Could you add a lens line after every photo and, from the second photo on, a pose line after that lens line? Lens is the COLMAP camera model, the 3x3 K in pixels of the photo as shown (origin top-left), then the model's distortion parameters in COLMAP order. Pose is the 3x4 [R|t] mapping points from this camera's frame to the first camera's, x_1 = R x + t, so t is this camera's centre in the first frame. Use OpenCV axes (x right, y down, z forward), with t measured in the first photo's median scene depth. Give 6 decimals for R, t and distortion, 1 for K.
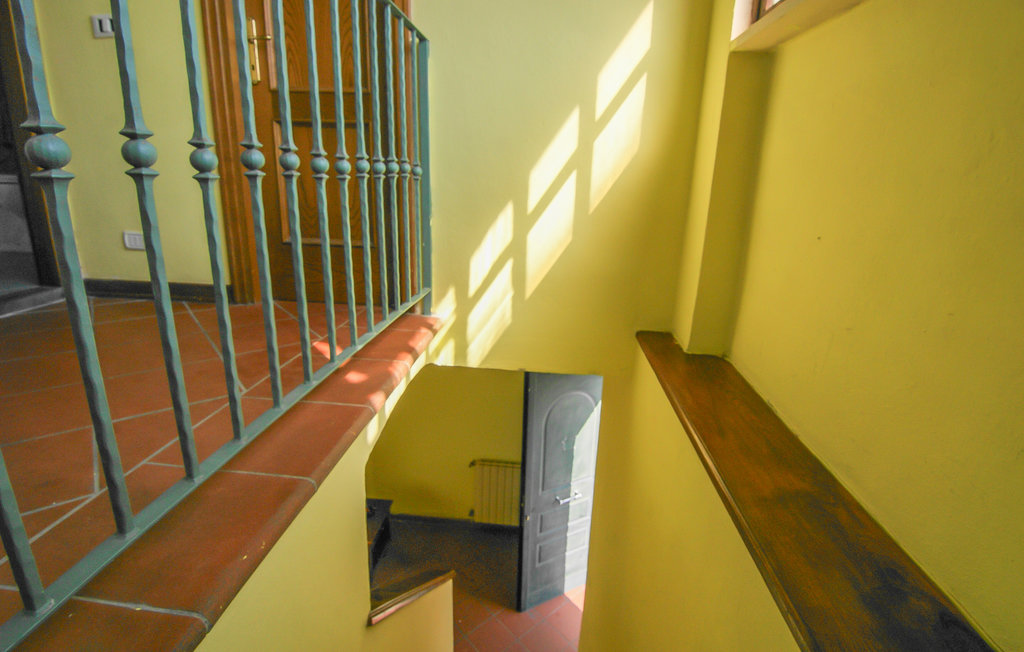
lens RADIAL K [[517.7, 0, 530.3], [0, 517.7, 321.9], [0, 0, 1]] dist [-0.001116, -0.000460]
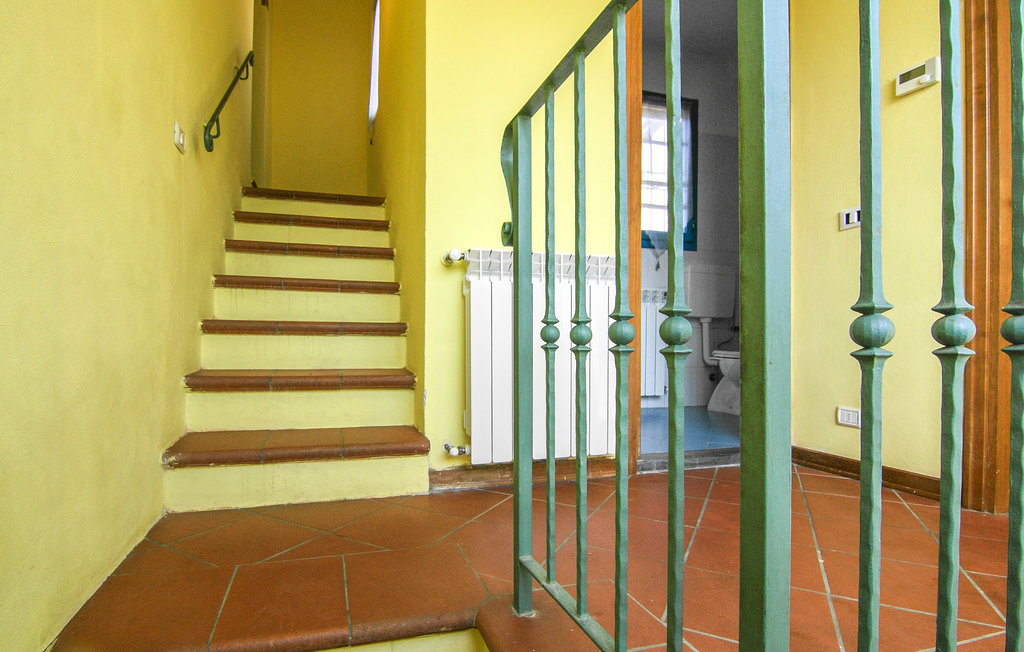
lens RADIAL K [[503.5, 0, 512.0], [0, 503.5, 326.0], [0, 0, 1]] dist [-0.002283, -0.000595]
pose [[0.293501, -0.047234, -0.954791, -0.033425], [-0.262717, 0.956336, -0.128069, -0.030185], [0.919150, 0.288428, 0.268276, 0.104200]]
